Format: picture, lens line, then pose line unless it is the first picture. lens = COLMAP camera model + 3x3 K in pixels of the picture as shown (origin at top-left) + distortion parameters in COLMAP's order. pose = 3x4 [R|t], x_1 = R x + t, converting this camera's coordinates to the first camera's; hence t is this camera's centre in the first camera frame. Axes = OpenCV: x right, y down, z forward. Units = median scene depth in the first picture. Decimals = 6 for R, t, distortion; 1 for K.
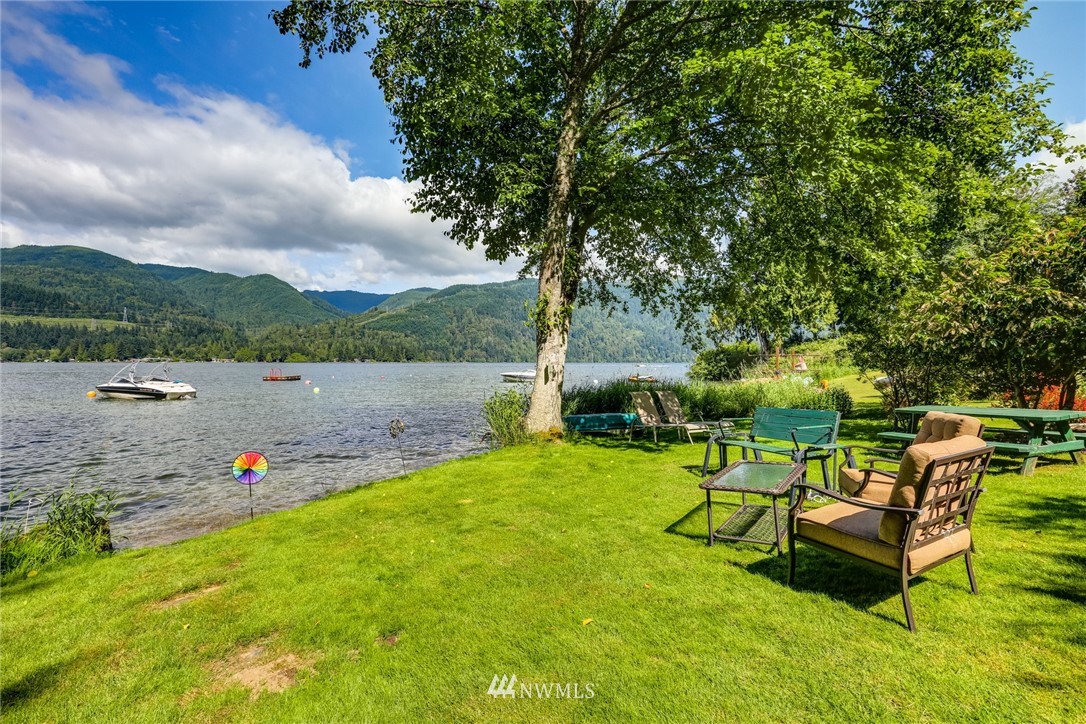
lens RADIAL K [[501.9, 0, 526.3], [0, 501.9, 357.2], [0, 0, 1]] dist [-0.005501, 0.001886]
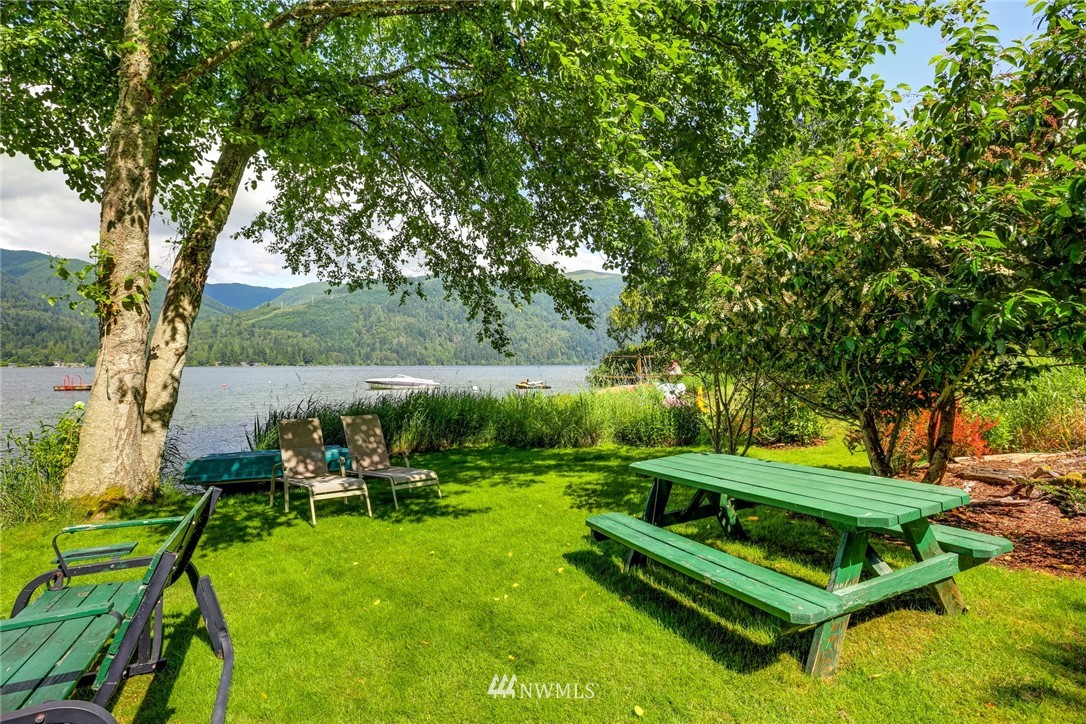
lens RADIAL K [[501.5, 0, 545.5], [0, 501.5, 364.6], [0, 0, 1]] dist [0.001296, 0.001195]
pose [[0.993483, -0.003996, 0.113914, 0.092369], [0.002798, 0.999939, 0.010676, -0.000128], [-0.113950, -0.010288, 0.993433, 0.079137]]
